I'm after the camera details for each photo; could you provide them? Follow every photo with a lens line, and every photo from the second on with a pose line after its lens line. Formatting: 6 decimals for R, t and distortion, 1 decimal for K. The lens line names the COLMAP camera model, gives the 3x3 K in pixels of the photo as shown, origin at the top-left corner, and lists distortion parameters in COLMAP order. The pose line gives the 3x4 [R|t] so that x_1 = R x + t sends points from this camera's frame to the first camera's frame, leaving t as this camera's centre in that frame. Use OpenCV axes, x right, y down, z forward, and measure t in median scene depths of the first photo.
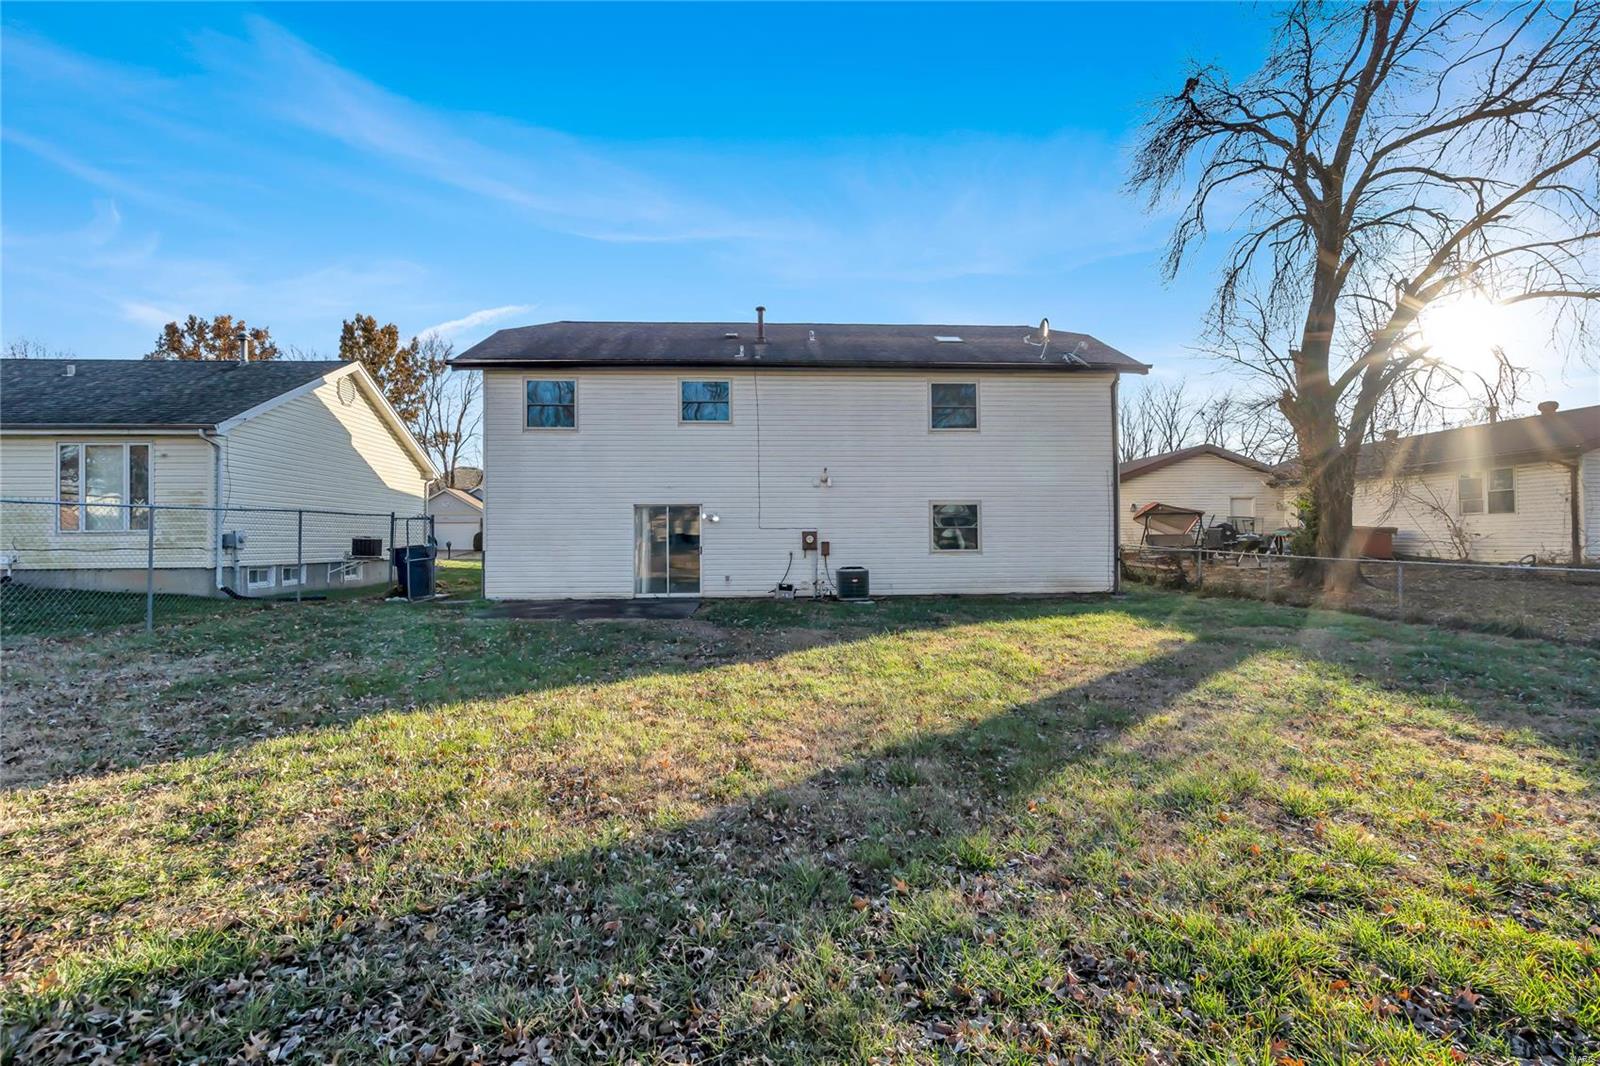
lens RADIAL K [[731.8, 0, 798.9], [0, 731.8, 534.3], [0, 0, 1]] dist [-0.004504, 0.001229]
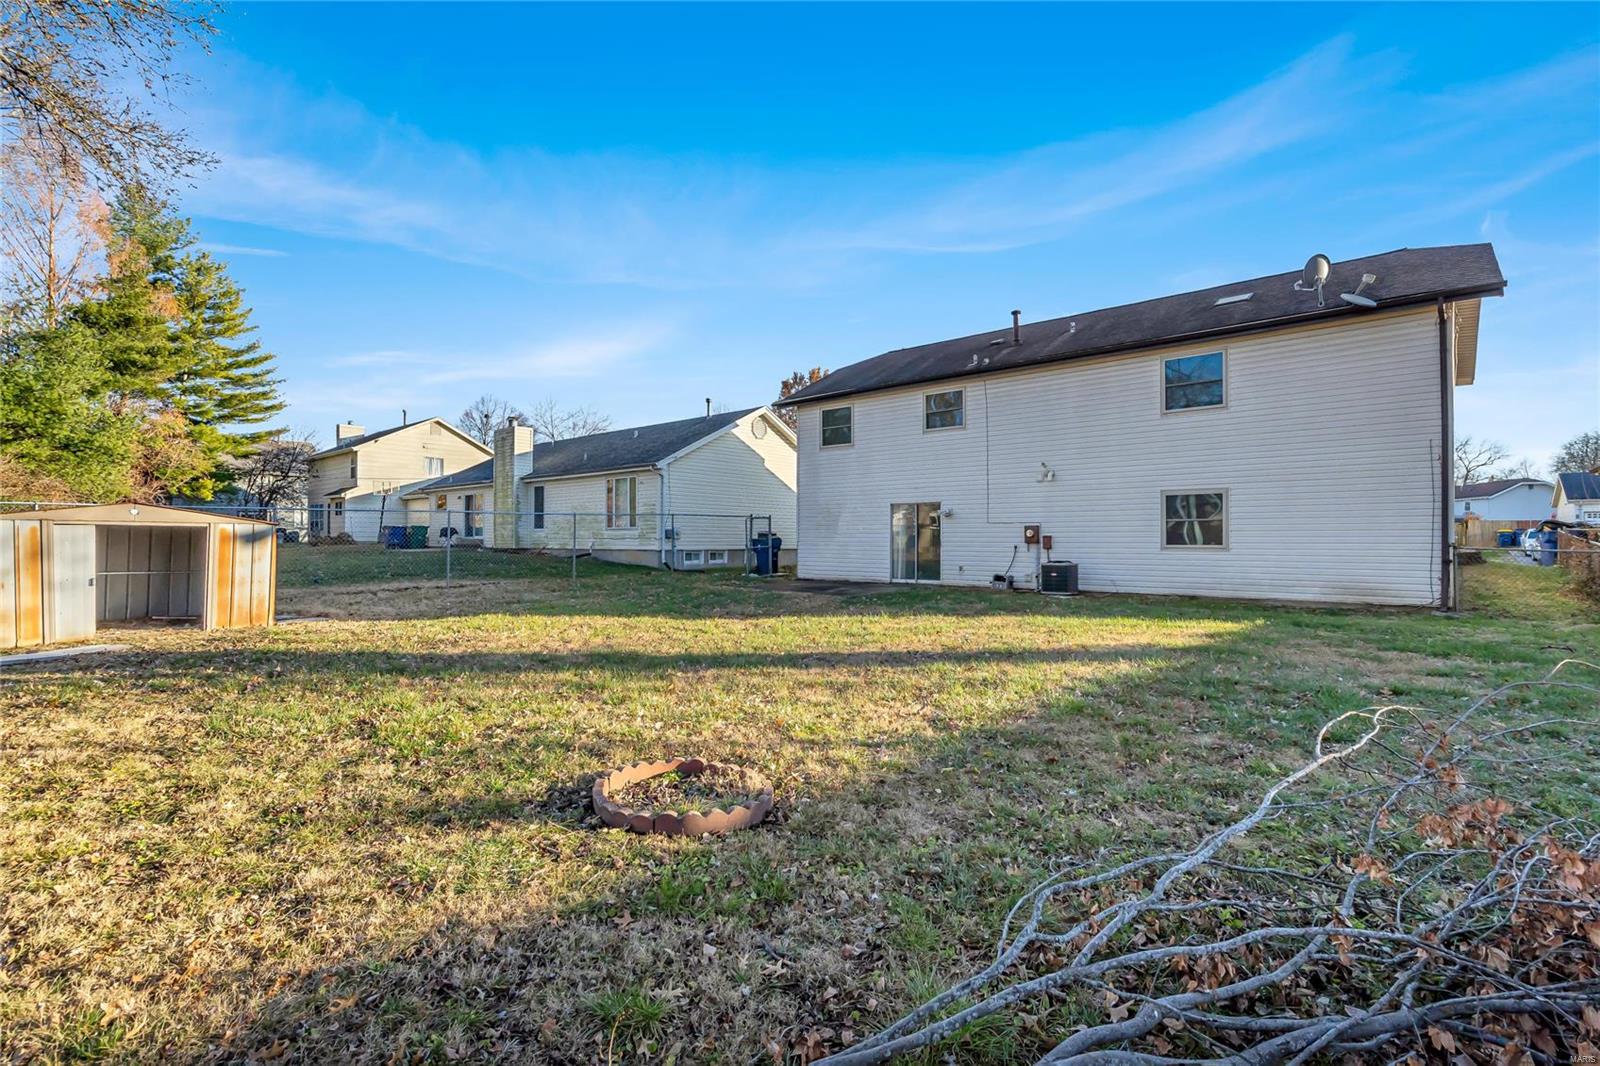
lens RADIAL K [[731.8, 0, 788.4], [0, 731.8, 526.5], [0, 0, 1]] dist [-0.004504, 0.001229]
pose [[0.713335, -0.005063, -0.700805, 0.488446], [0.004781, 0.999986, -0.002358, -0.001791], [0.700807, -0.001668, 0.713349, 0.030940]]
